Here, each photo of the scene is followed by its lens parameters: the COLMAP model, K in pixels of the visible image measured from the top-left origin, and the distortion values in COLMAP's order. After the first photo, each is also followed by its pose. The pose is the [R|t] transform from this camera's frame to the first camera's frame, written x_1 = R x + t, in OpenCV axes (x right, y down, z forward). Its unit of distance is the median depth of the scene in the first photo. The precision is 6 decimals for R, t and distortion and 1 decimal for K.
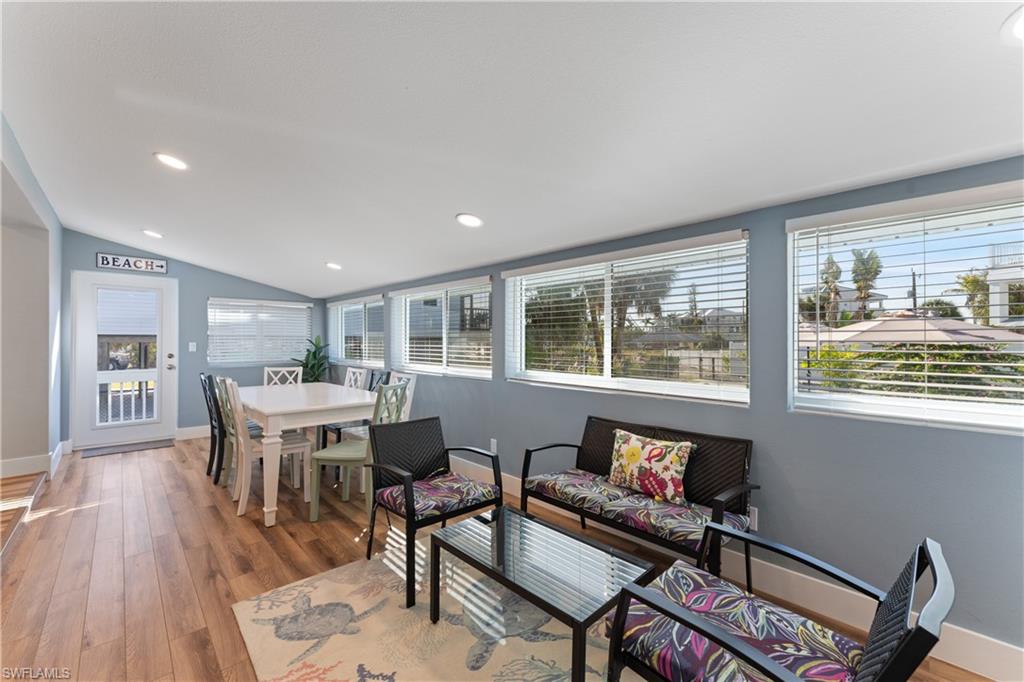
lens RADIAL K [[409.9, 0, 511.7], [0, 409.9, 339.0], [0, 0, 1]] dist [-0.001000, -0.000179]
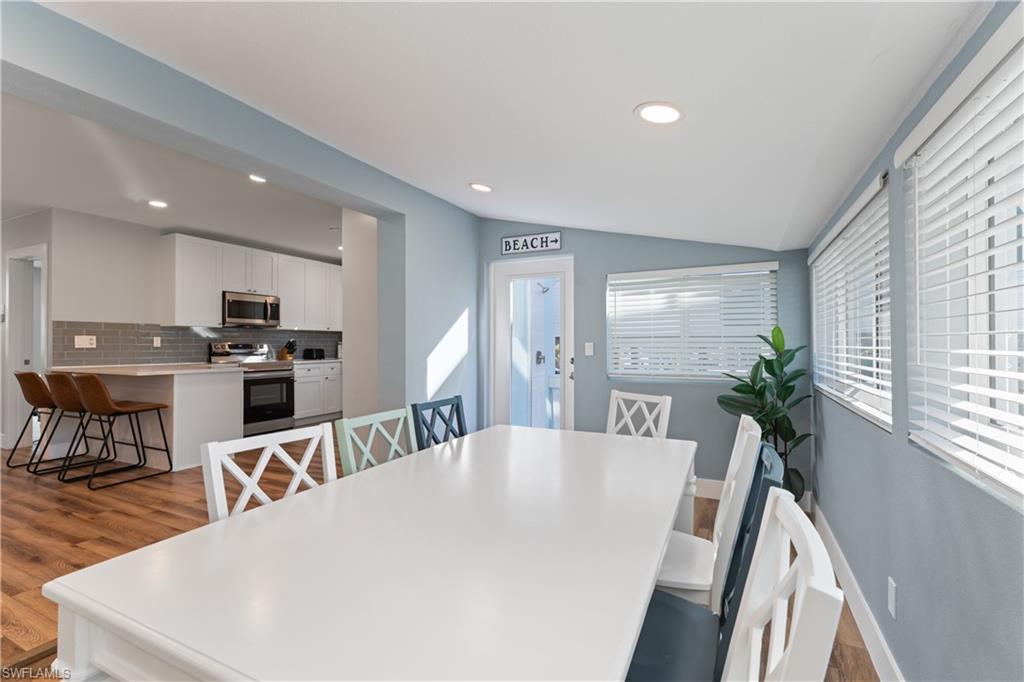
lens RADIAL K [[455.7, 0, 509.7], [0, 455.7, 340.7], [0, 0, 1]] dist [0.000401, -0.000251]
pose [[0.341351, -0.007831, -0.939903, -0.112516], [0.008851, 0.999948, -0.005117, 0.009224], [0.939894, -0.006572, 0.341403, 0.686233]]
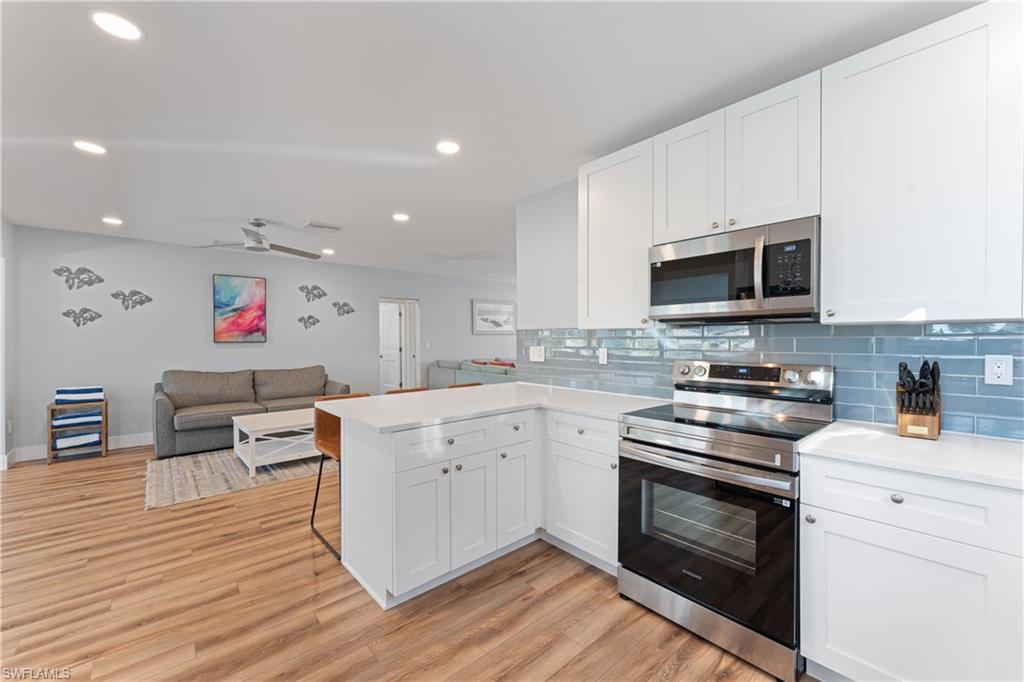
lens RADIAL K [[409.9, 0, 512.6], [0, 409.9, 341.7], [0, 0, 1]] dist [-0.001000, -0.000179]
pose [[-0.999358, 0.004585, 0.035535, -1.376914], [0.004569, 0.999989, -0.000546, -0.023621], [-0.035537, -0.000384, -0.999368, 0.878436]]
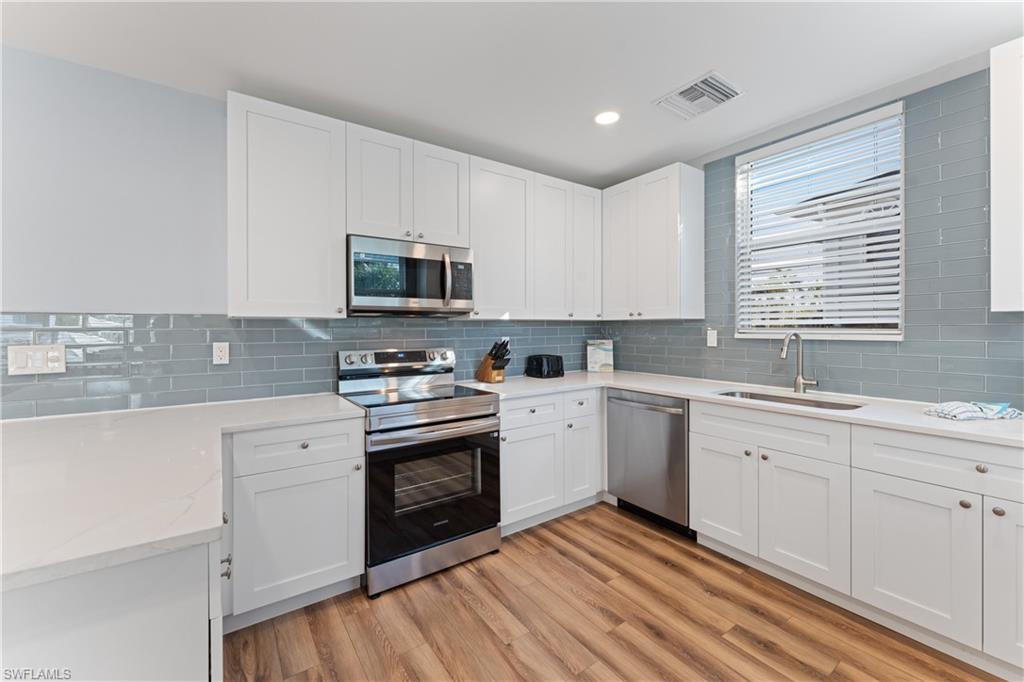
lens RADIAL K [[409.9, 0, 511.6], [0, 409.9, 331.4], [0, 0, 1]] dist [-0.001000, -0.000179]
pose [[-0.152771, 0.010707, -0.988204, -1.083714], [0.013684, 0.999868, 0.008718, -0.025787], [0.988167, -0.012191, -0.152897, 0.642324]]
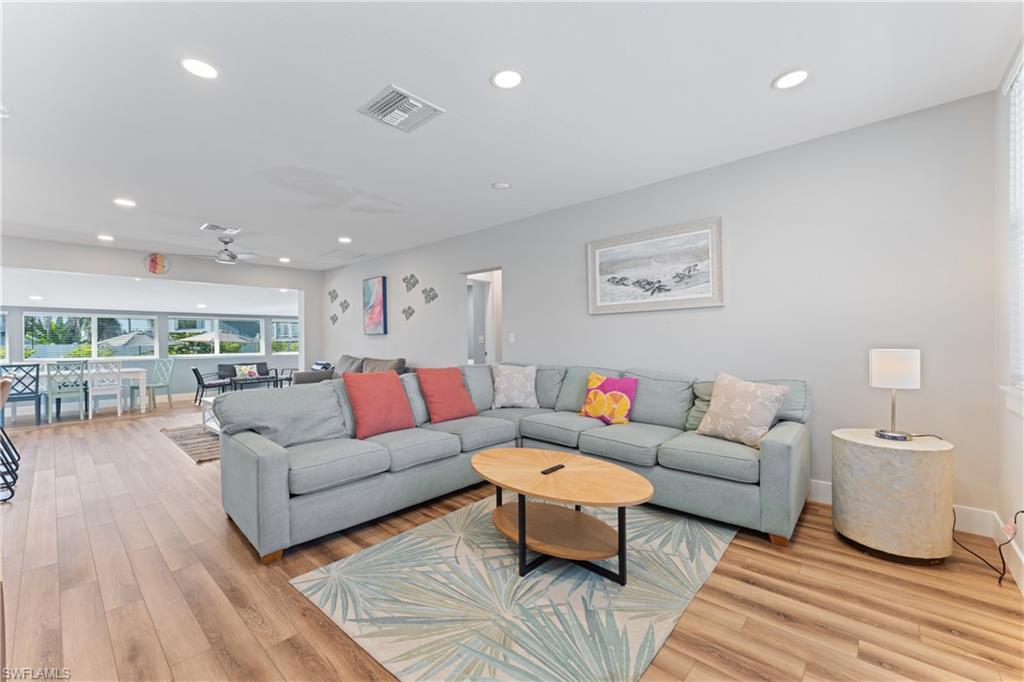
lens RADIAL K [[409.9, 0, 509.2], [0, 409.9, 341.5], [0, 0, 1]] dist [-0.001000, -0.000179]
pose [[-0.077059, -0.005521, 0.997011, -1.991635], [0.004041, 0.999975, 0.005850, -0.007788], [-0.997018, 0.004479, -0.077034, -0.669915]]
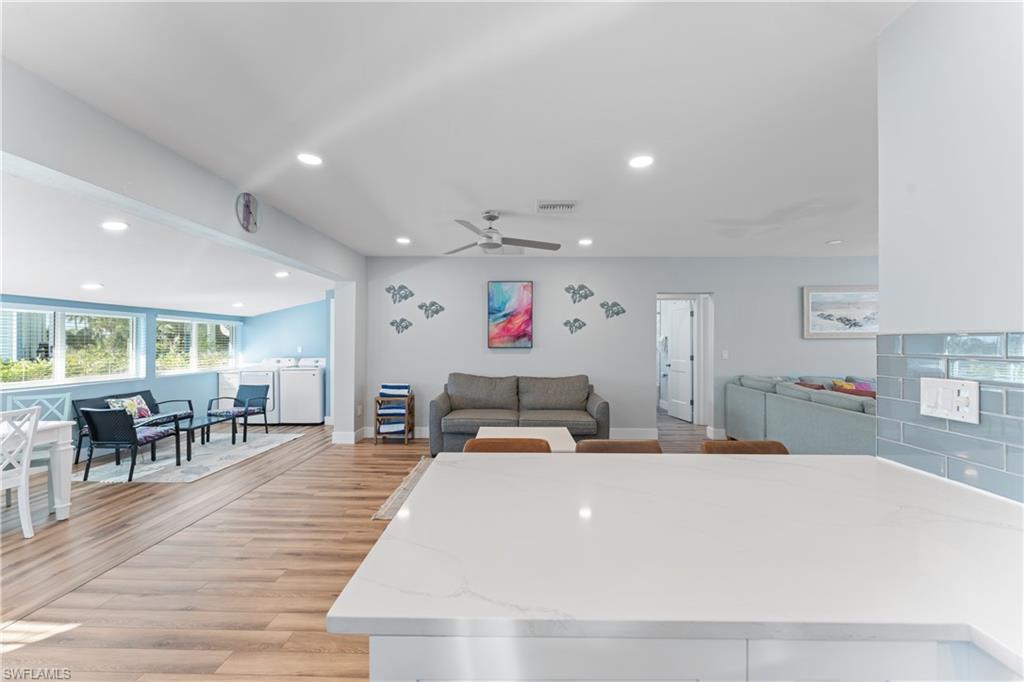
lens RADIAL K [[409.9, 0, 509.6], [0, 409.9, 340.3], [0, 0, 1]] dist [-0.001000, -0.000179]
pose [[-0.706691, 0.001665, 0.707520, -1.381224], [-0.006849, 0.999934, -0.009193, -0.036912], [-0.707489, -0.011342, -0.706633, 0.545989]]
